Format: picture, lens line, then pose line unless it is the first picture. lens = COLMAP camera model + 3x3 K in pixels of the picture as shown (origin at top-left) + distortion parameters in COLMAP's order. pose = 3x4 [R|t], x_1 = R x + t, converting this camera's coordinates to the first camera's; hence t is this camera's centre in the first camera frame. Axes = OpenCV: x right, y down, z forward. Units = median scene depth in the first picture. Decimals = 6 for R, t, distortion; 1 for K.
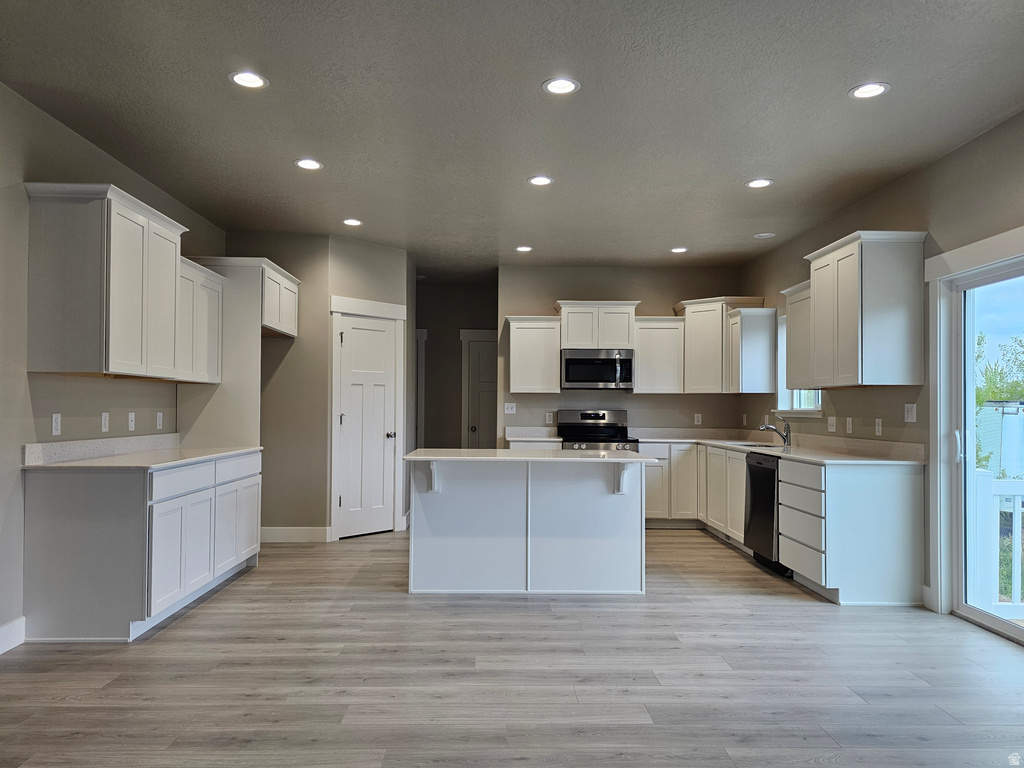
lens RADIAL K [[716.1, 0, 509.1], [0, 716.1, 392.1], [0, 0, 1]] dist [0.060014, -0.047841]
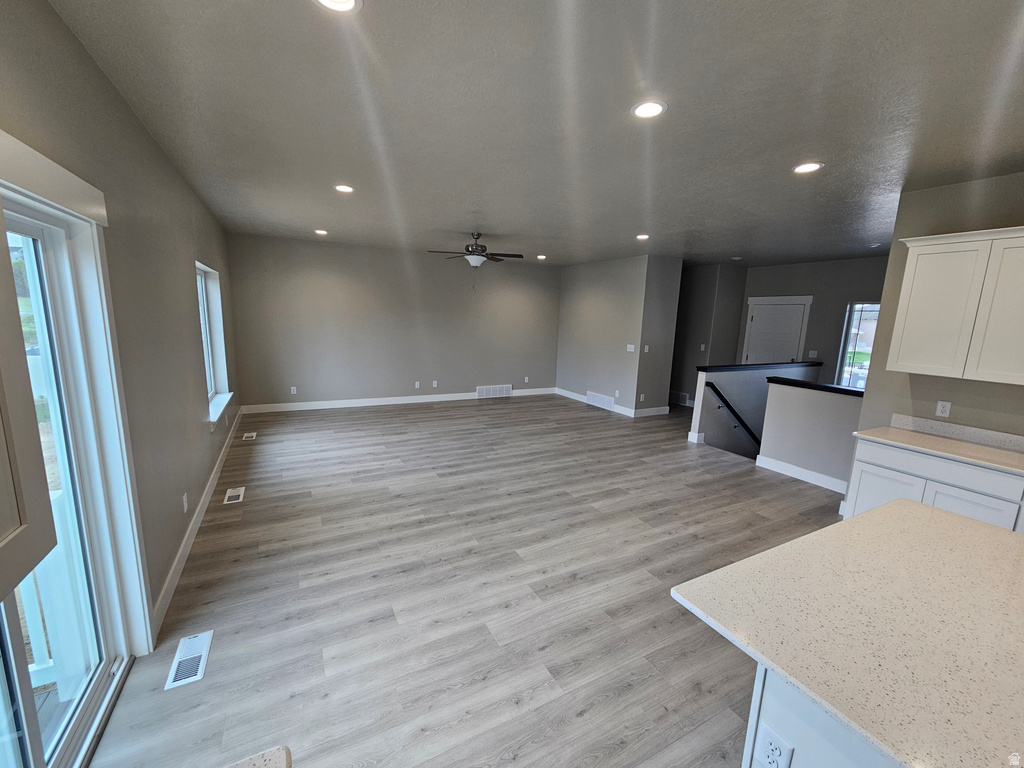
lens RADIAL K [[418.8, 0, 511.1], [0, 418.8, 387.8], [0, 0, 1]] dist [0.003410, -0.000553]
pose [[-0.893520, 0.038417, -0.447376, 0.404194], [-0.031567, 0.988494, 0.147929, -0.074992], [0.447912, 0.146300, -0.882027, 1.122822]]
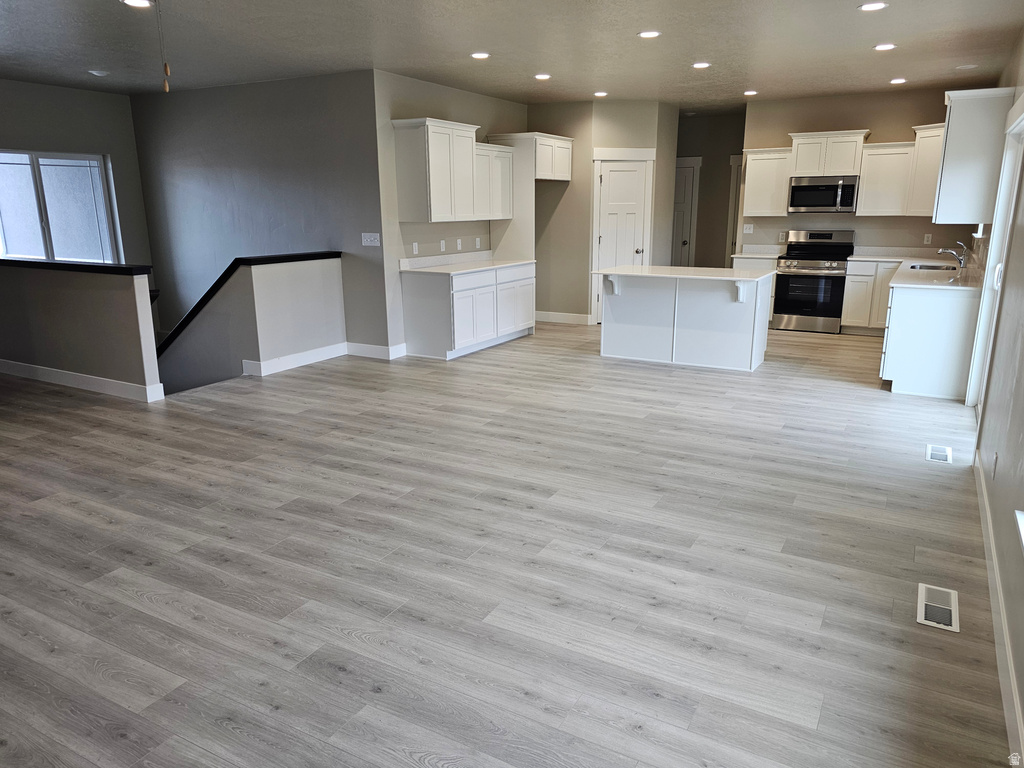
lens RADIAL K [[716.1, 0, 517.5], [0, 716.1, 379.8], [0, 0, 1]] dist [0.060014, -0.047841]
pose [[0.858818, 0.110384, -0.500246, 0.507527], [0.022832, 0.967291, 0.252640, -0.079221], [0.511771, -0.228393, 0.828207, -0.435288]]
